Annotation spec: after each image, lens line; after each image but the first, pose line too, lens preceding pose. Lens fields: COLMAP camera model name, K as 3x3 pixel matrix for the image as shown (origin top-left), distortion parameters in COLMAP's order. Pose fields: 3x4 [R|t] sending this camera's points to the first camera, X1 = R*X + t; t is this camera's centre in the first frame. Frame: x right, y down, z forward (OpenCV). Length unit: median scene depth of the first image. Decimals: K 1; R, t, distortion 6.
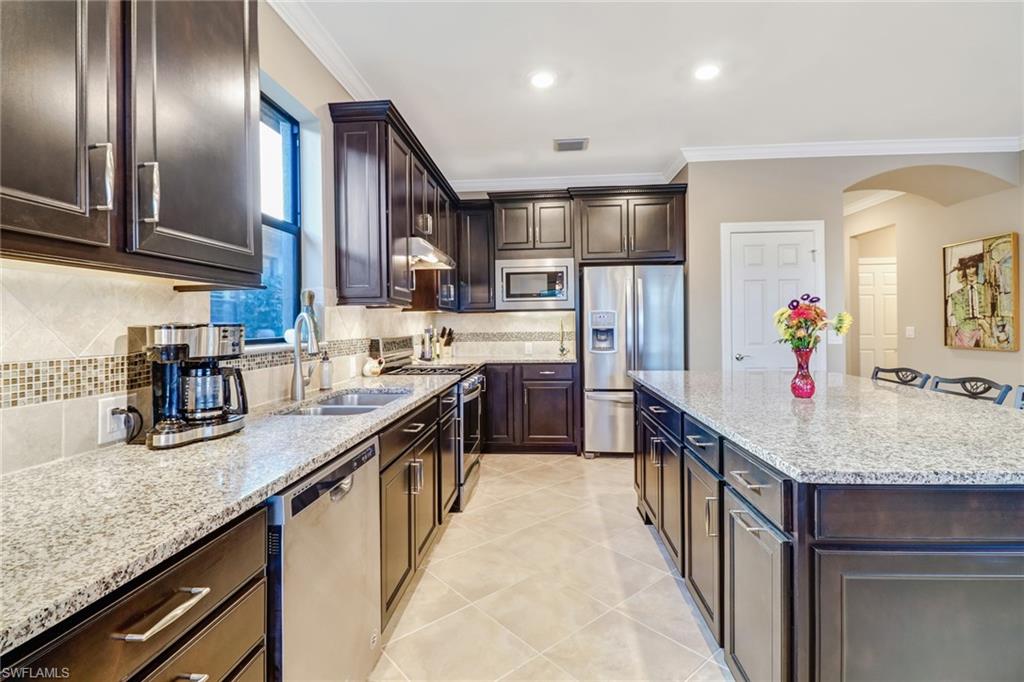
lens RADIAL K [[473.1, 0, 513.8], [0, 473.1, 330.6], [0, 0, 1]] dist [-0.010263, -0.000238]
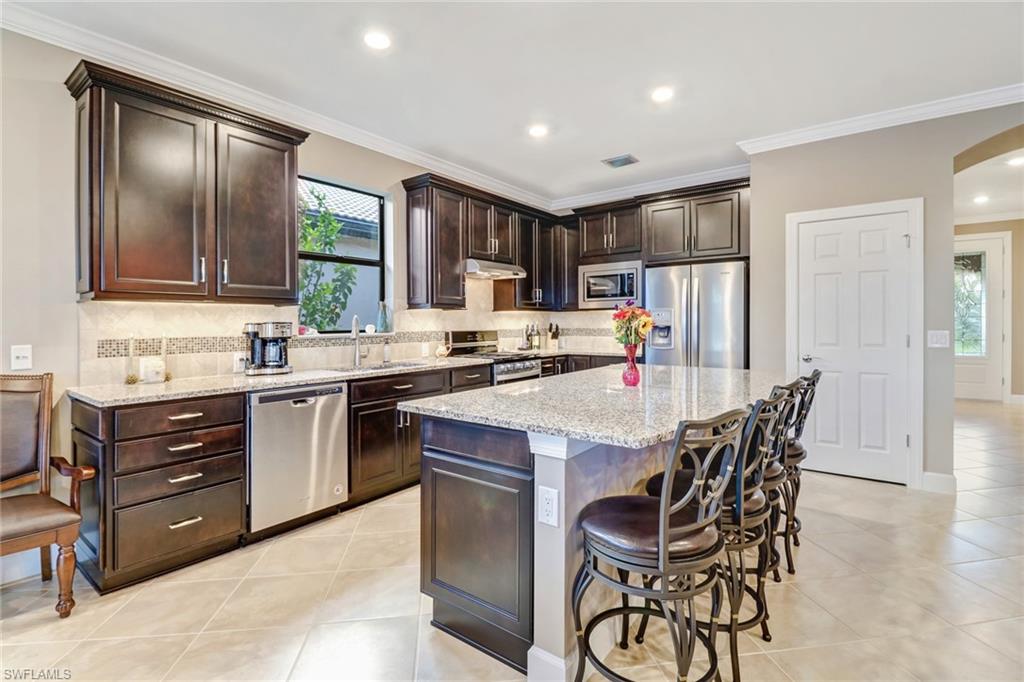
lens RADIAL K [[473.1, 0, 511.1], [0, 473.1, 334.7], [0, 0, 1]] dist [-0.010263, -0.000238]
pose [[0.841744, 0.019585, -0.539521, 0.512451], [-0.008564, 0.999700, 0.022927, -0.005939], [0.539808, -0.014678, 0.841660, -0.085710]]
